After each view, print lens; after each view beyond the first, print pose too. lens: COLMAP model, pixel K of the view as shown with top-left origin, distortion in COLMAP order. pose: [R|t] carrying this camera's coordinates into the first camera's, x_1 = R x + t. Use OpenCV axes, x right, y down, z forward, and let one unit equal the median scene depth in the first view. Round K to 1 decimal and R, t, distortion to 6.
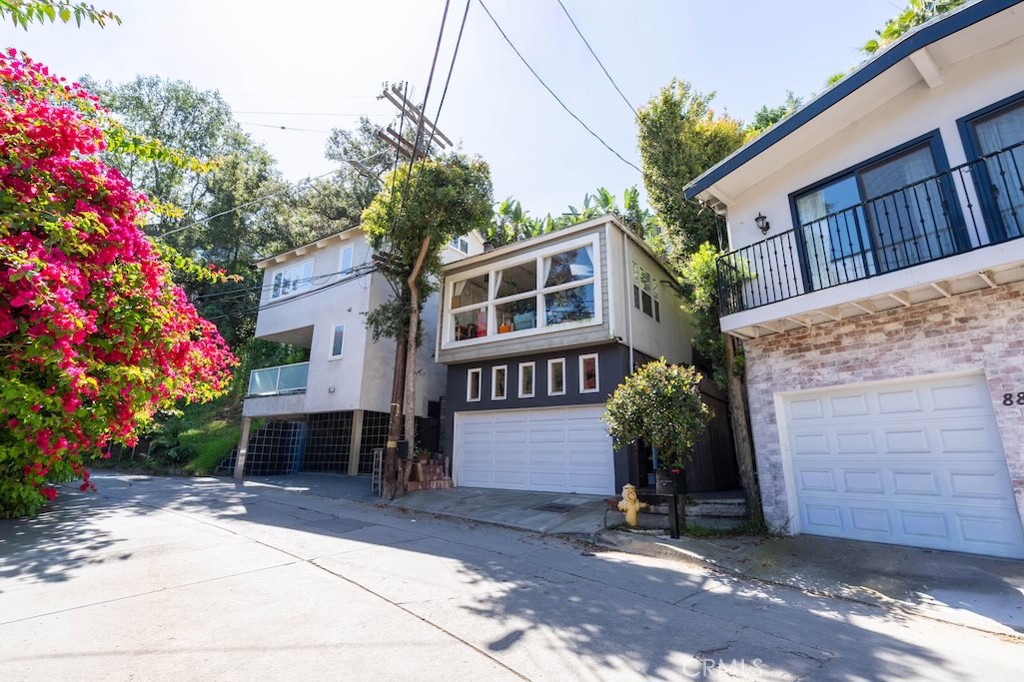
lens RADIAL K [[463.0, 0, 513.2], [0, 463.0, 339.2], [0, 0, 1]] dist [0.000100, 0.000529]
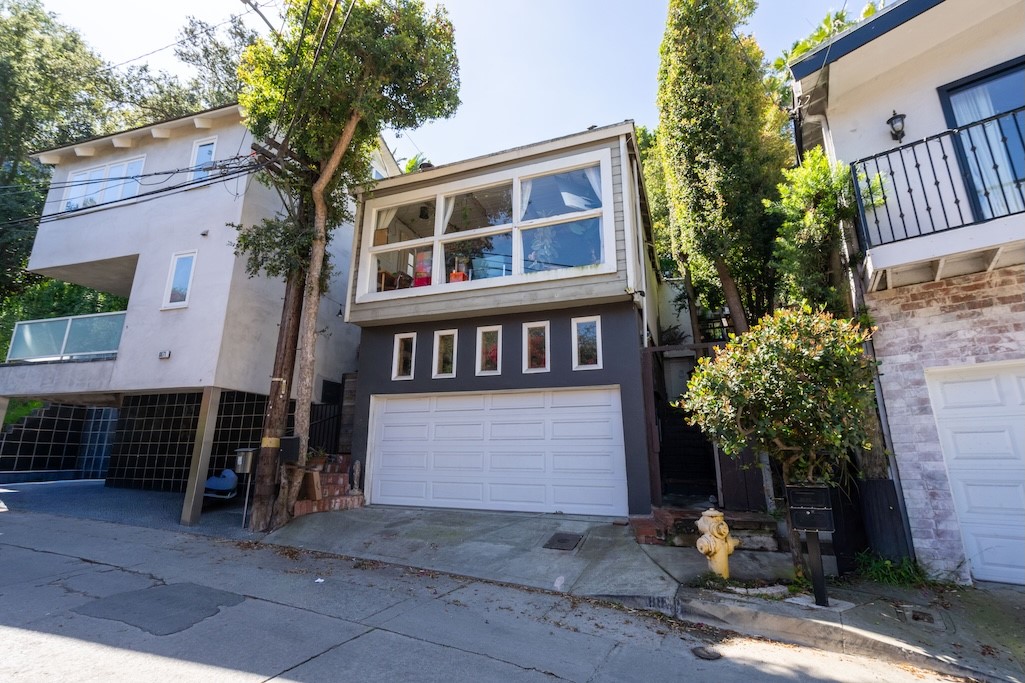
lens RADIAL K [[463.5, 0, 511.1], [0, 463.5, 340.7], [0, 0, 1]] dist [0.000100, 0.000529]
pose [[0.964062, 0.059433, 0.258944, -0.122374], [-0.061763, 0.998090, 0.000868, 0.071354], [-0.258398, -0.016830, 0.965892, 0.321520]]
